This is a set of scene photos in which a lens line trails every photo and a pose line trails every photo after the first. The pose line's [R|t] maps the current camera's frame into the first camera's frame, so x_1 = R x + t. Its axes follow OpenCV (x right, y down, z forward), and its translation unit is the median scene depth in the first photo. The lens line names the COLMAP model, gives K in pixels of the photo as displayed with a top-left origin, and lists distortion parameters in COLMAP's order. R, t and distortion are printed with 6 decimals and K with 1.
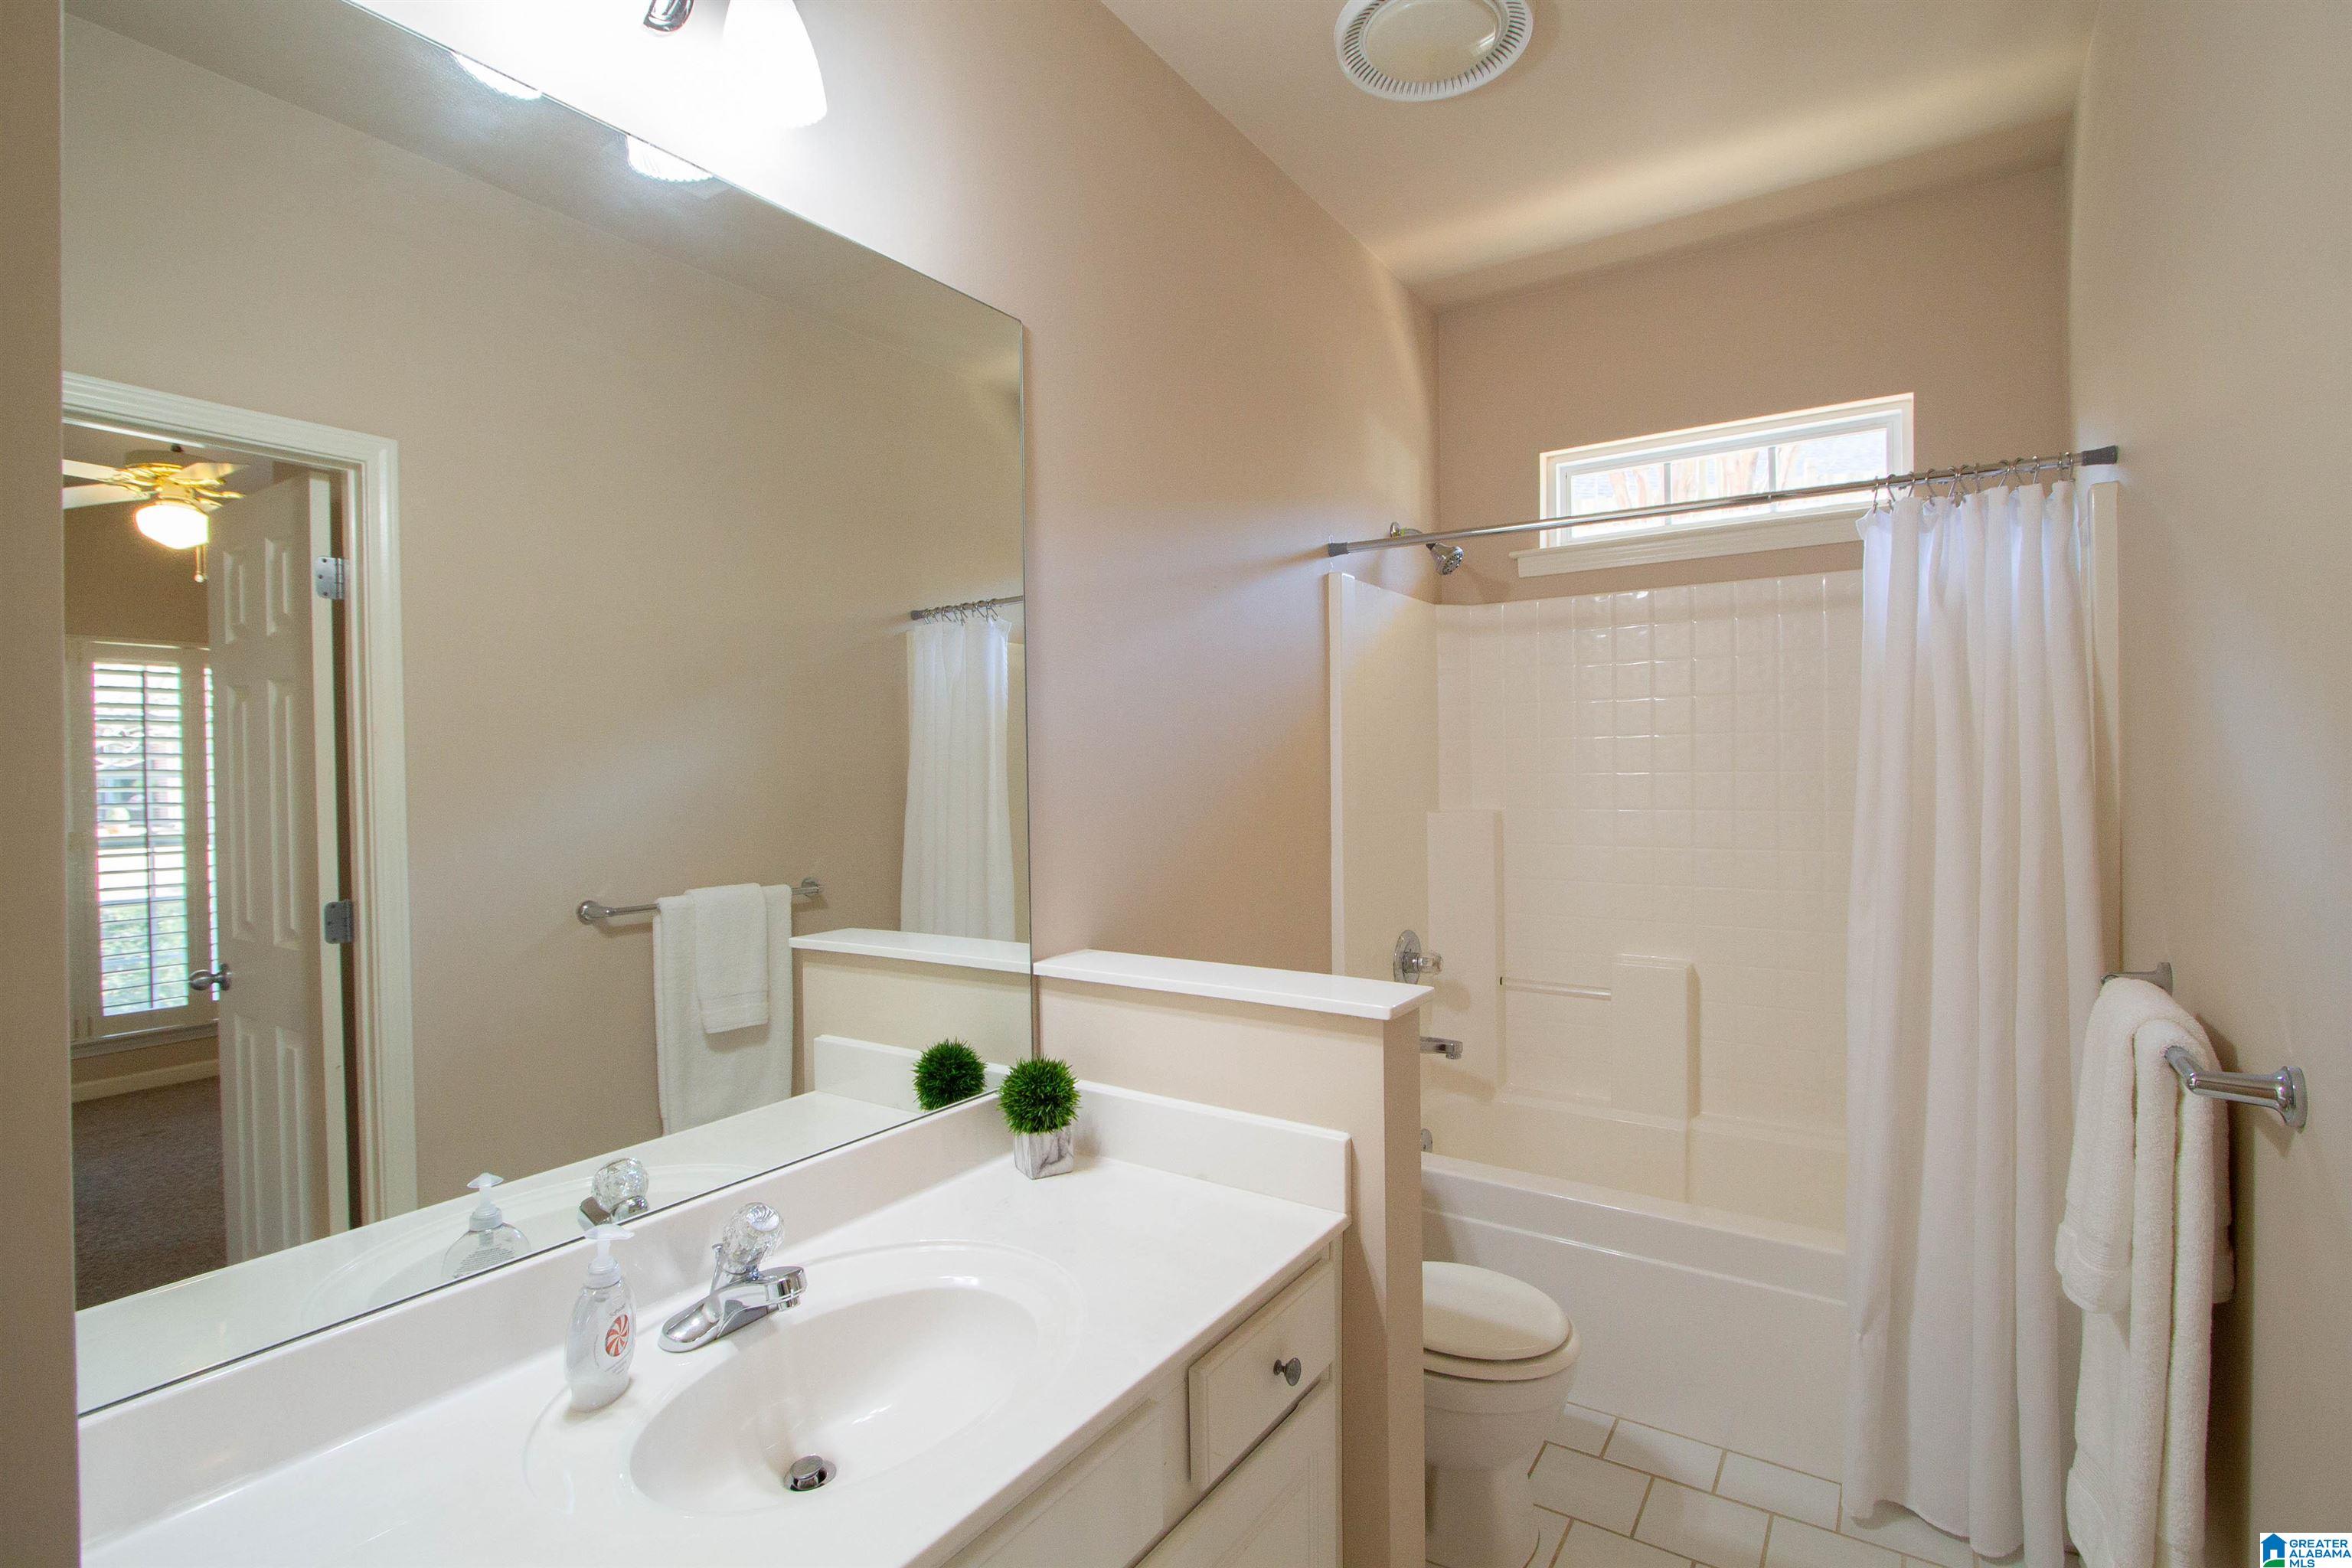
lens RADIAL K [[1113.5, 0, 1174.0], [0, 1113.5, 777.4], [0, 0, 1]] dist [-0.022580, -0.000619]
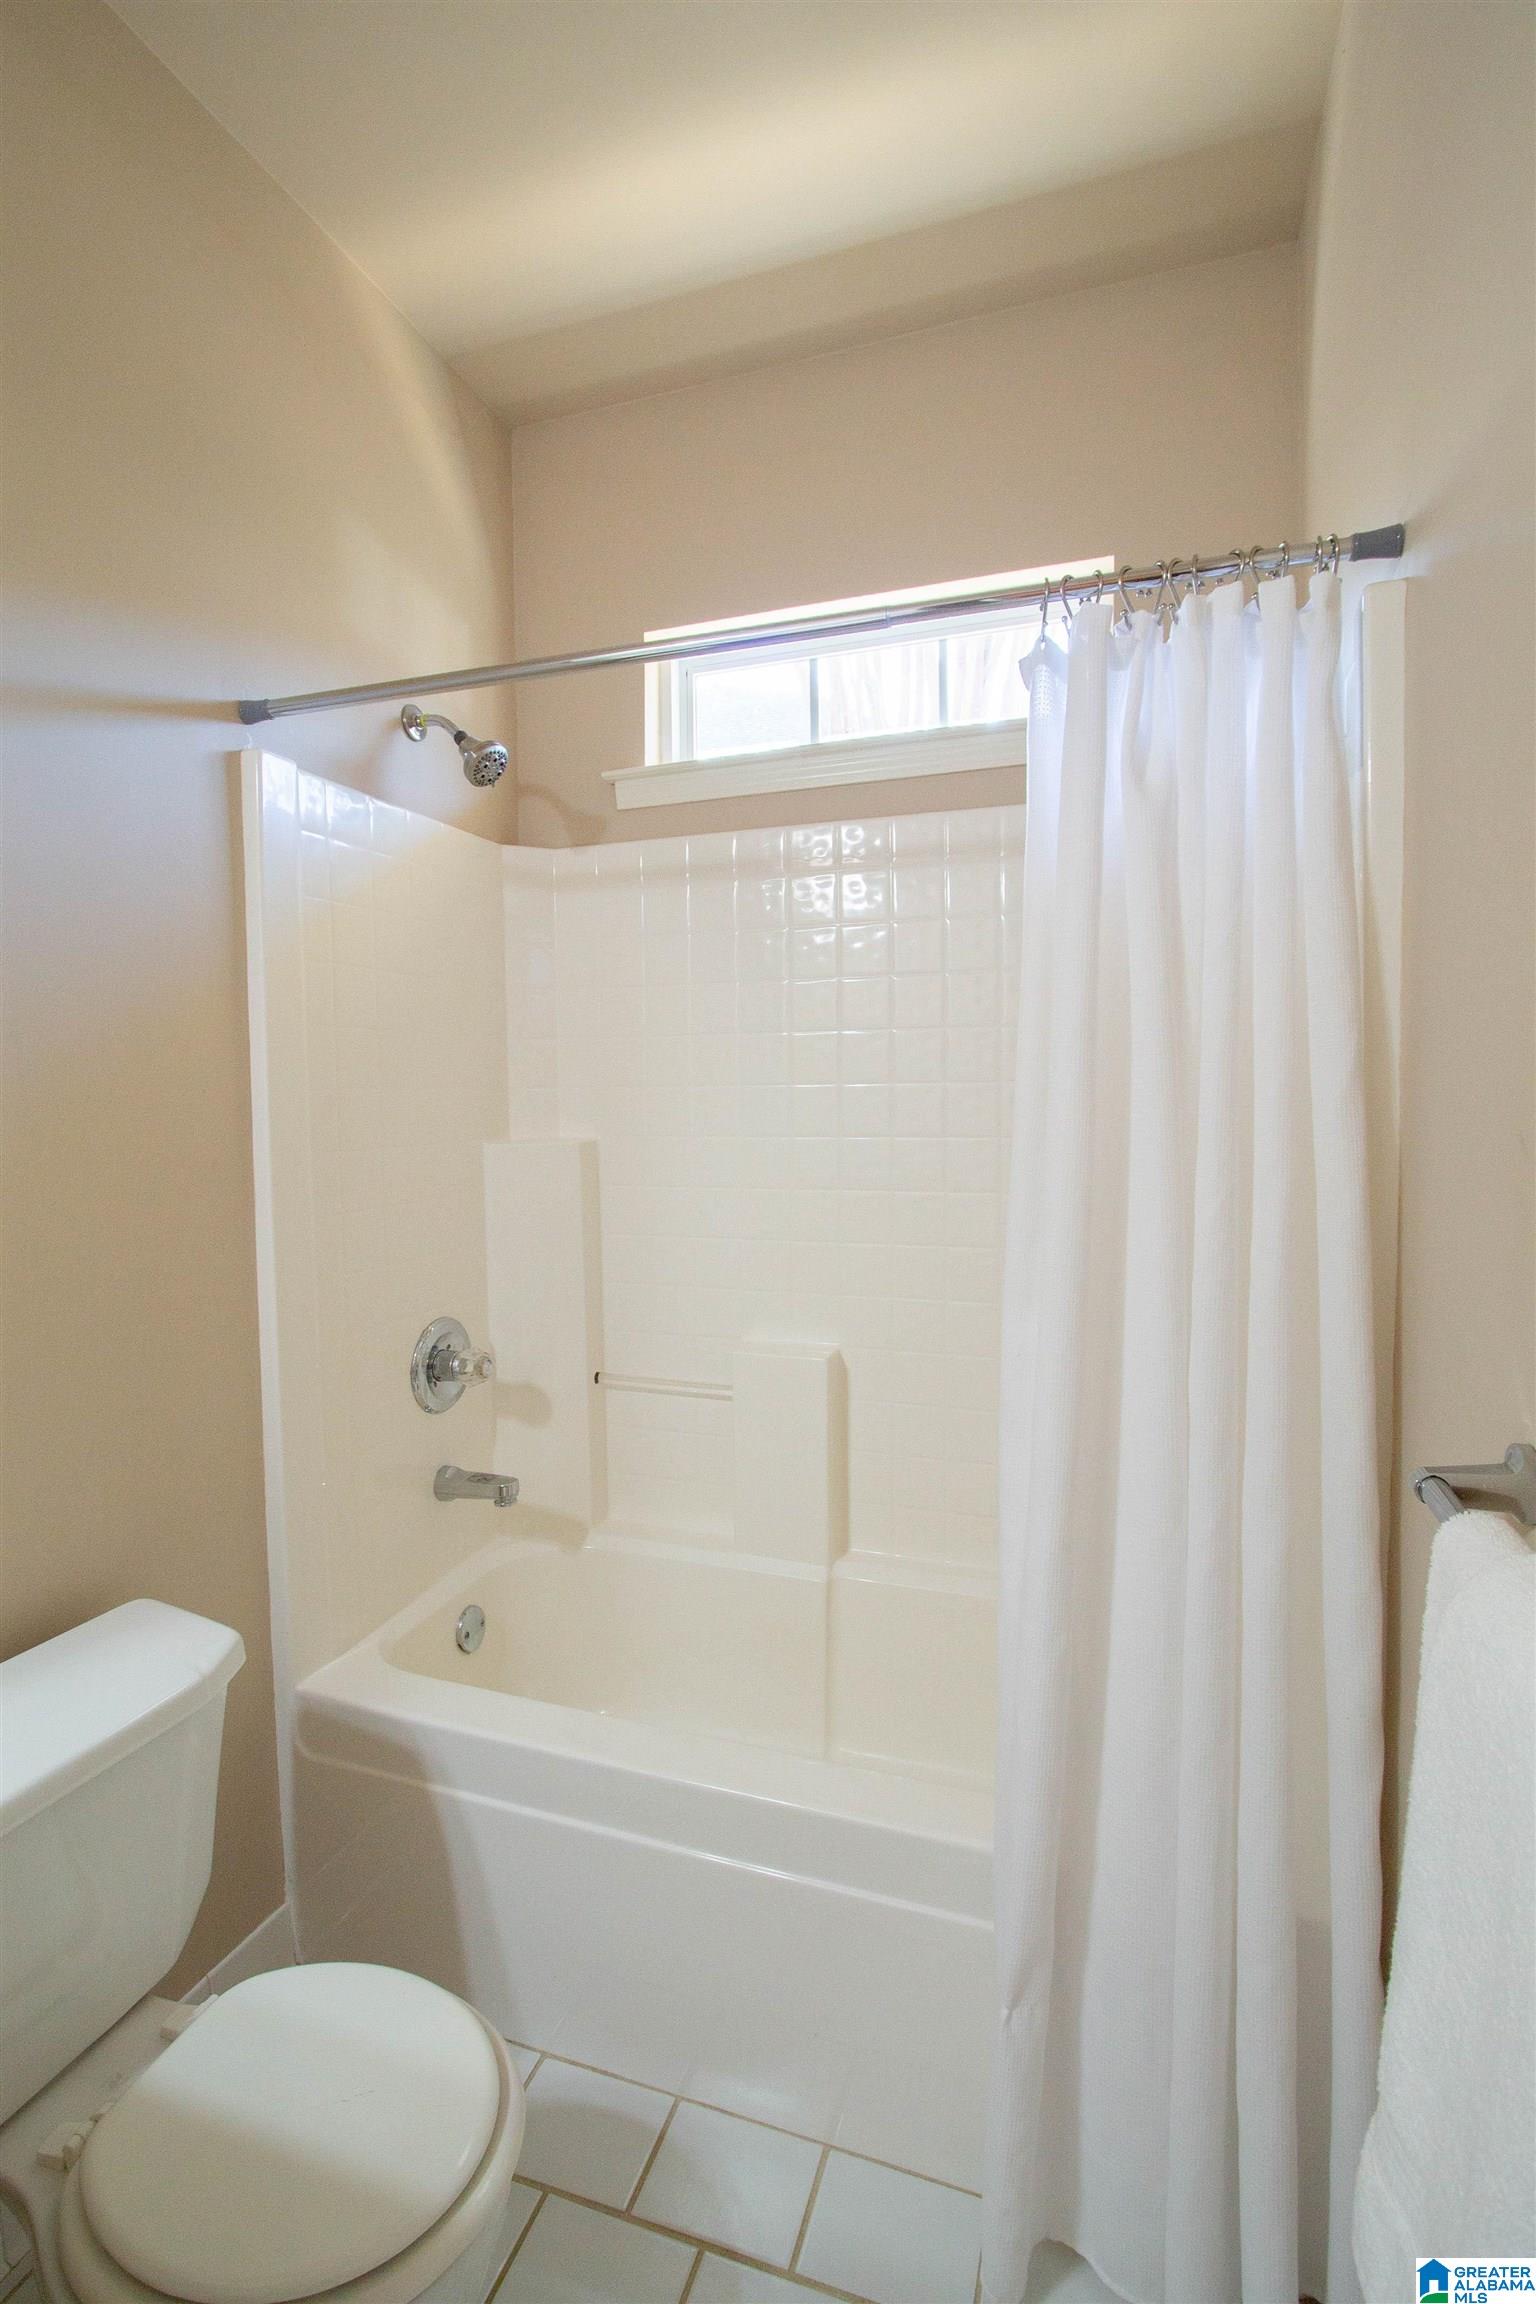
lens RADIAL K [[1090.8, 0, 757.3], [0, 1090.8, 1145.4], [0, 0, 1]] dist [-0.022580, -0.000619]
pose [[0.966763, -0.013438, 0.255322, 0.281134], [0.003434, 0.999210, 0.039585, 0.008222], [-0.255652, -0.037393, 0.966045, 0.390385]]
